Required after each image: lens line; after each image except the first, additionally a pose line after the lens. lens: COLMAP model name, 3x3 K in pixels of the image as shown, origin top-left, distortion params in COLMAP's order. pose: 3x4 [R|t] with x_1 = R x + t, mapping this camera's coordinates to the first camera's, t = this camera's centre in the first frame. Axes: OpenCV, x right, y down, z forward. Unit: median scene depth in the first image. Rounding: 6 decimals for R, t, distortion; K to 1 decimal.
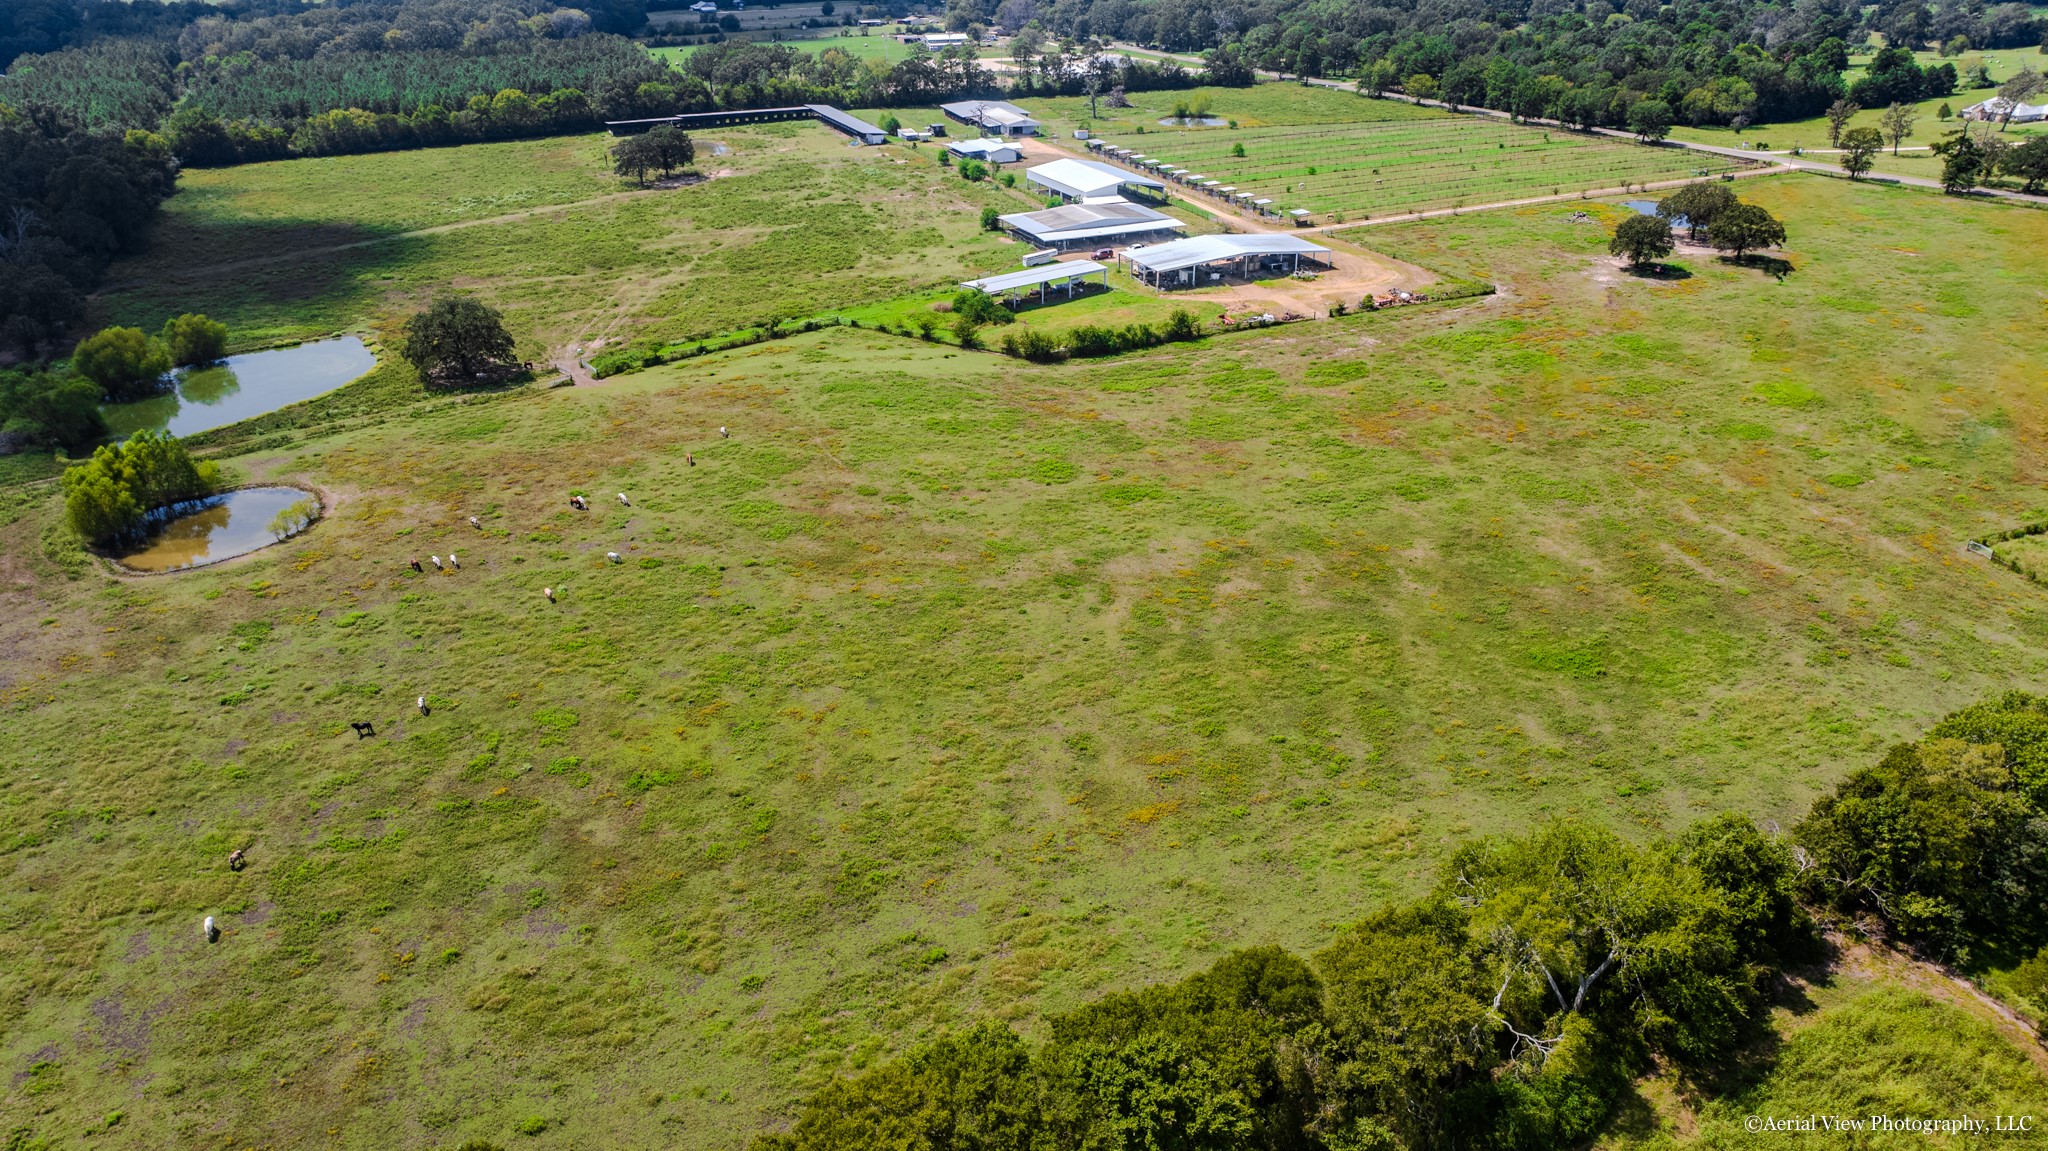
lens RADIAL K [[1434.5, 0, 1029.3], [0, 1434.5, 568.0], [0, 0, 1]] dist [-0.038667, 0.042077]
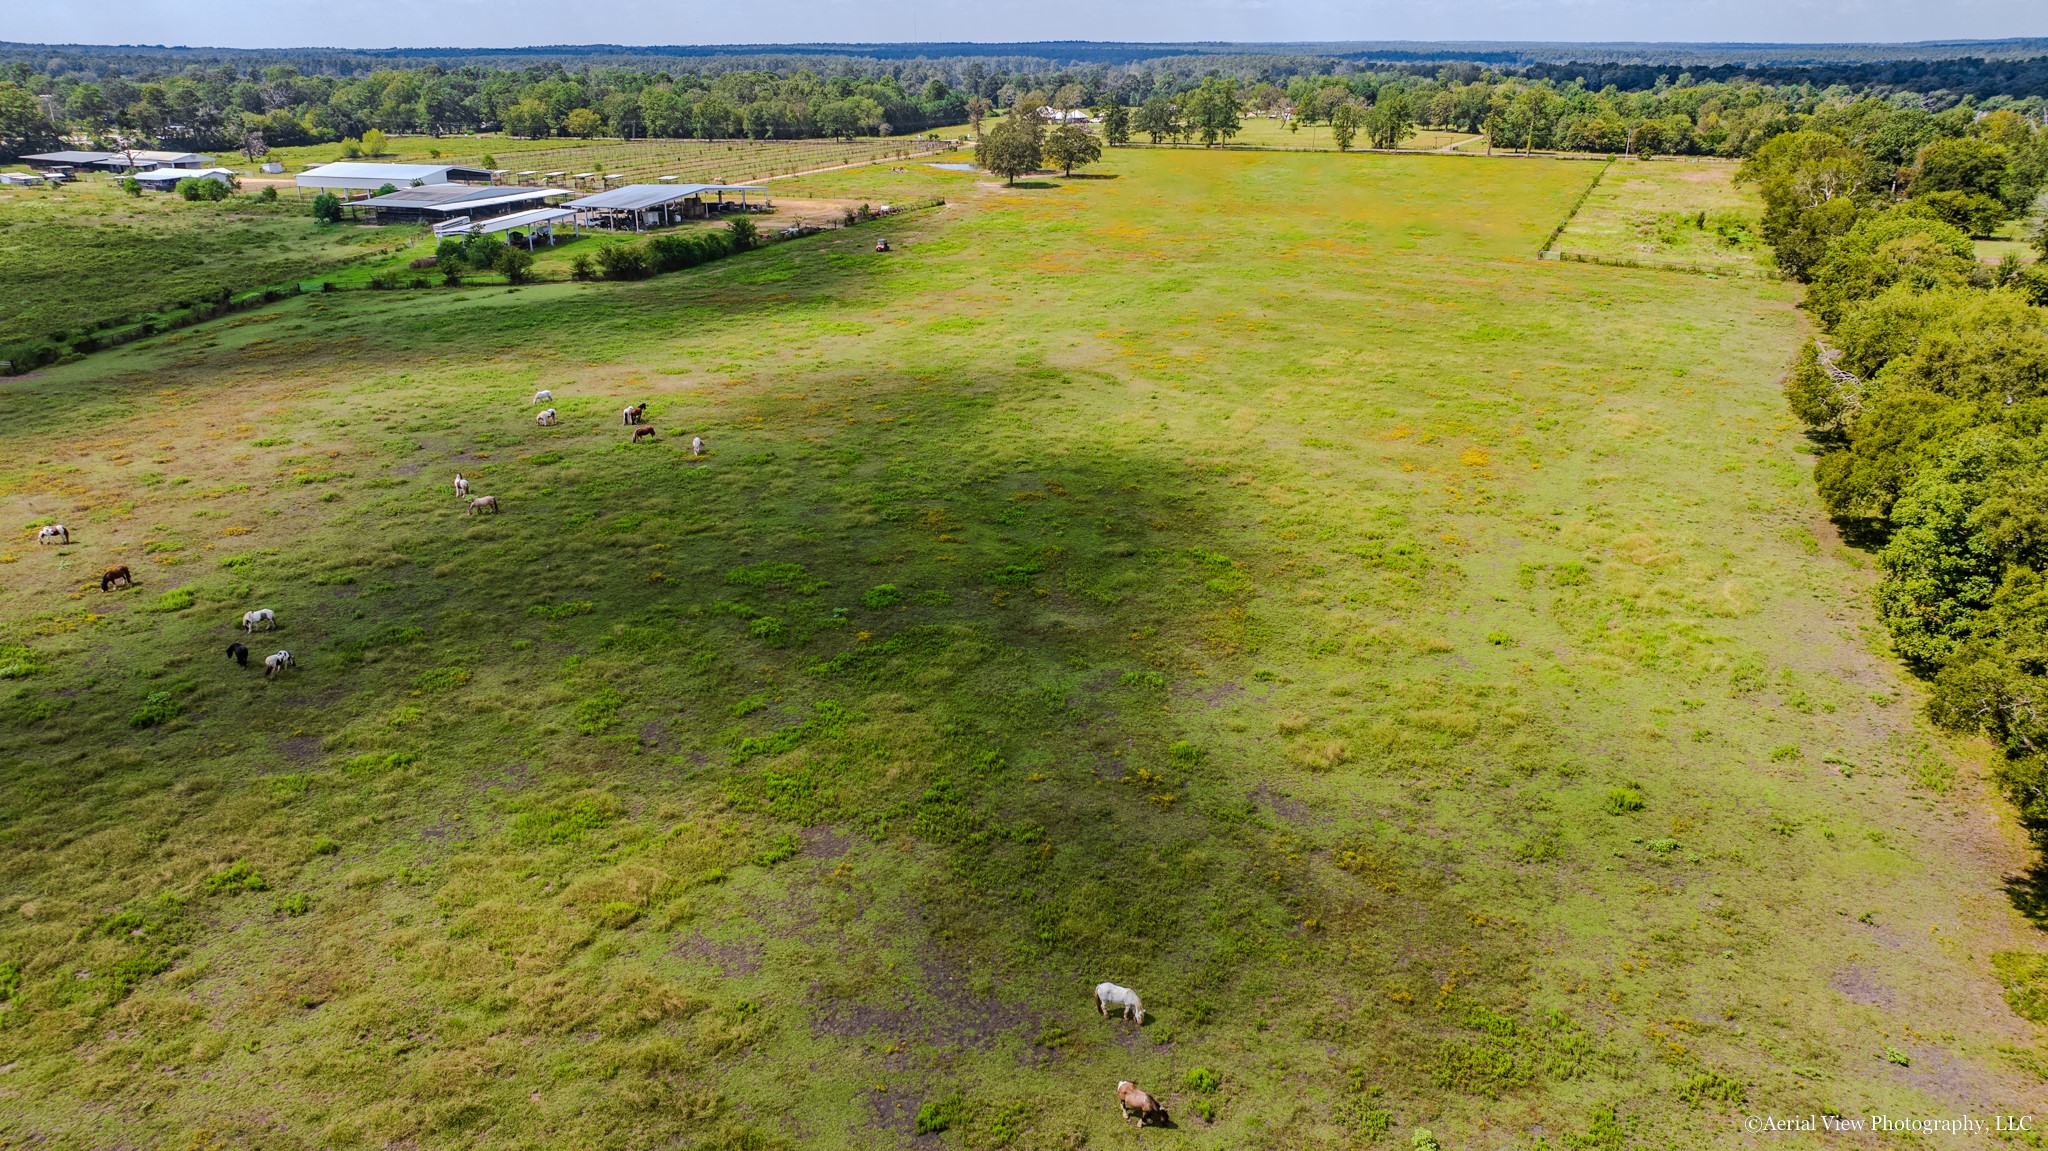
lens RADIAL K [[1434.5, 0, 1025.0], [0, 1434.5, 572.7], [0, 0, 1]] dist [-0.038667, 0.042077]
pose [[0.741269, -0.232806, 0.629541, -0.373096], [0.294998, 0.955479, 0.005985, 0.077605], [-0.602906, 0.181277, 0.776944, 0.243132]]
